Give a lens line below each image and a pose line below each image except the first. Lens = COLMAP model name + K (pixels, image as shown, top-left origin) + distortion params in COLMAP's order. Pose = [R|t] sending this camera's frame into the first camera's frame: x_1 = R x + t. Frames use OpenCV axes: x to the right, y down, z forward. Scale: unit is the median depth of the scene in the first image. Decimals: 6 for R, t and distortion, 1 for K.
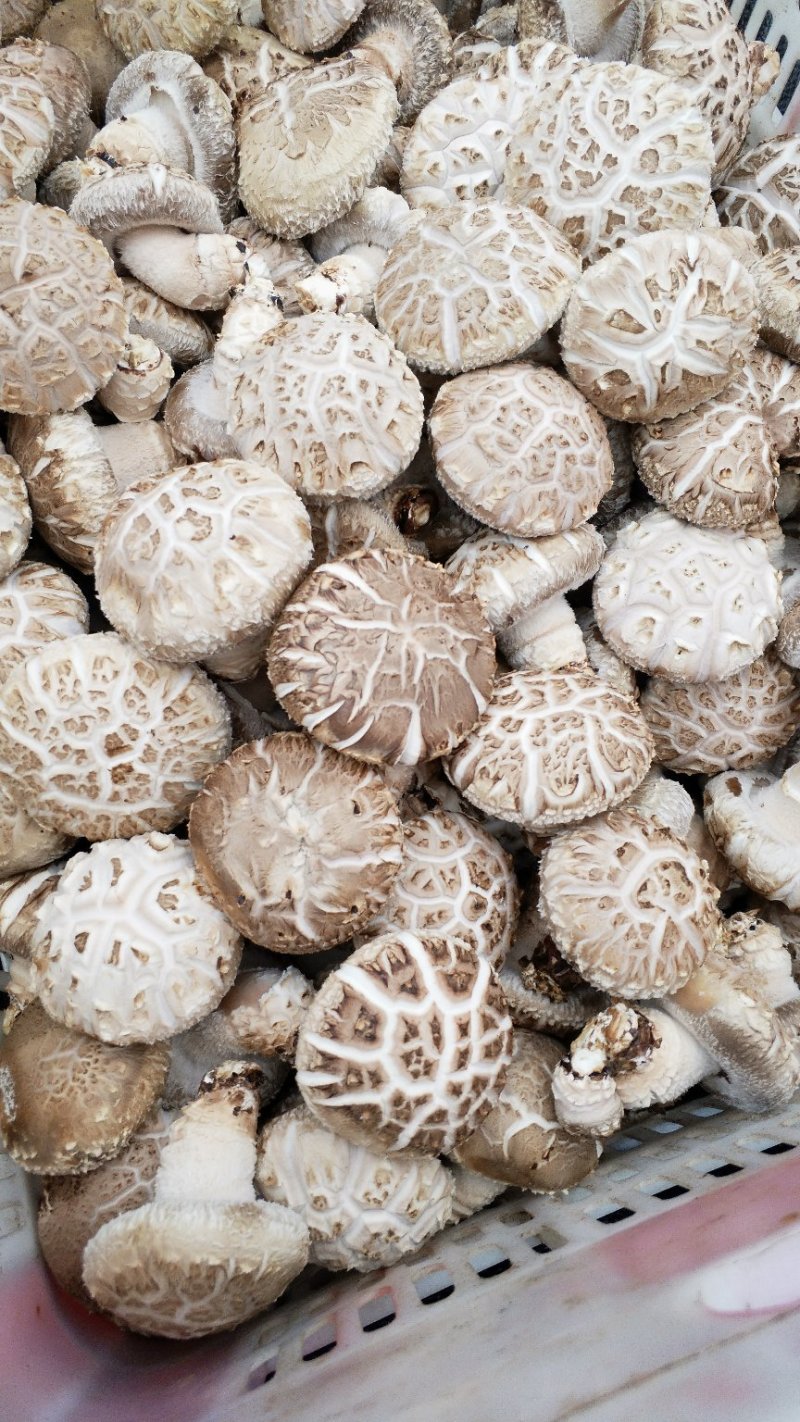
lens RADIAL K [[1035.1, 0, 396.1], [0, 1035.1, 704.5], [0, 0, 1]] dist [0.001872, 0.011213]
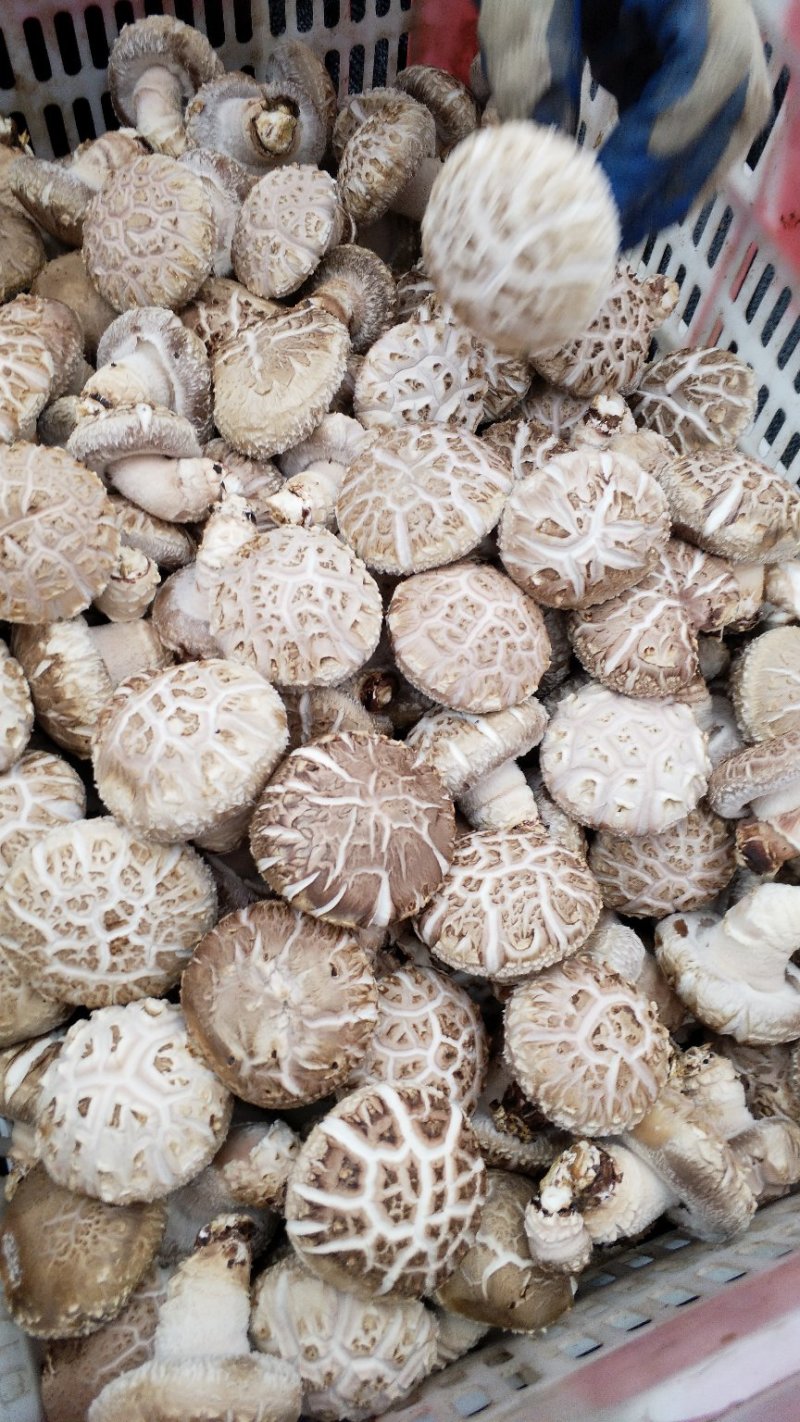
lens RADIAL K [[1038.3, 0, 400.0], [0, 1038.3, 711.0], [0, 0, 1]] dist [0.001074, 0.001873]
pose [[0.998921, -0.037507, 0.027402, 0.011310], [0.040468, 0.992306, -0.117007, -0.037945], [-0.022803, 0.117990, 0.992753, -0.125026]]
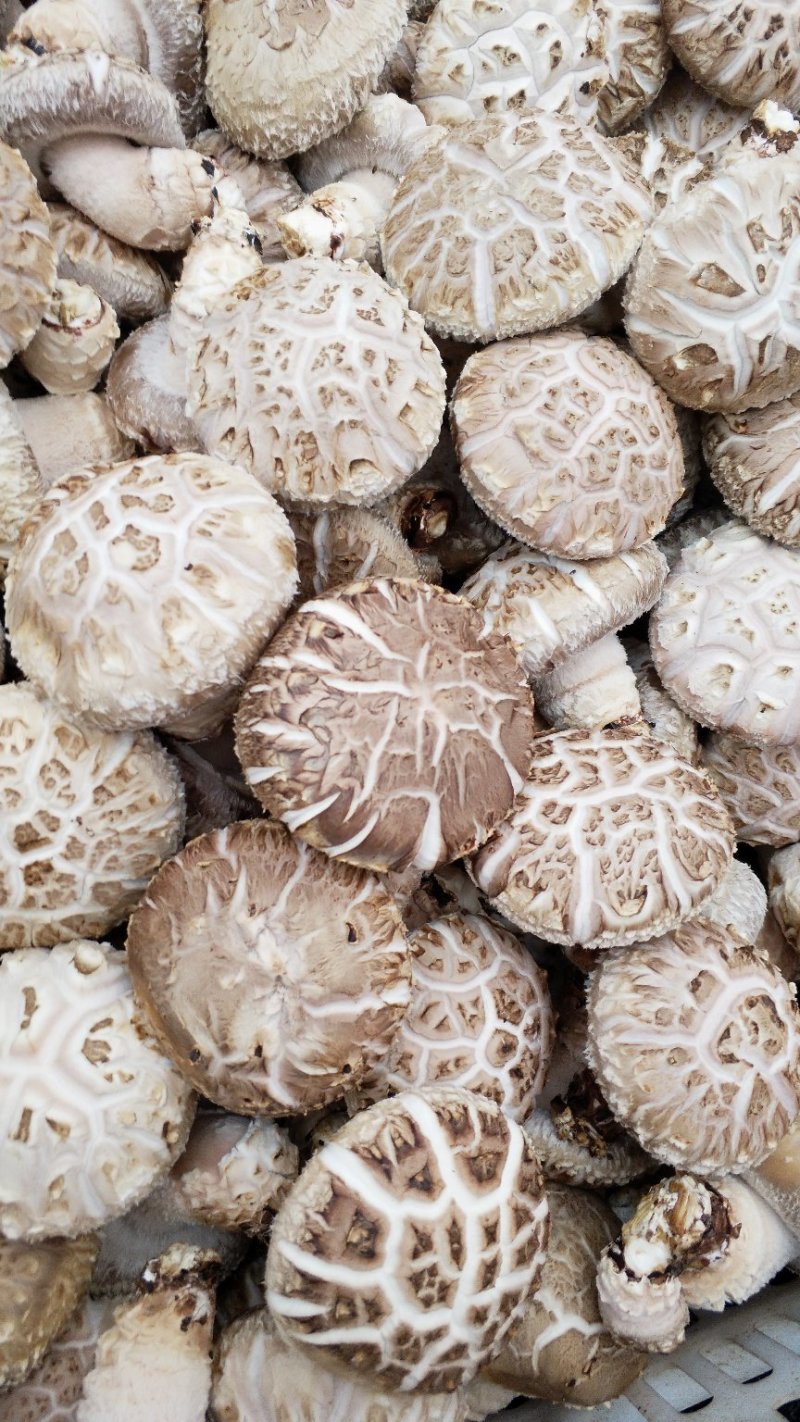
lens RADIAL K [[1037.7, 0, 388.6], [0, 1037.7, 705.1], [0, 0, 1]] dist [-0.001906, 0.000773]
pose [[0.999581, 0.018188, 0.022534, -0.029035], [-0.019097, 0.998984, 0.040818, -0.086778], [-0.021768, -0.041232, 0.998912, 0.238224]]
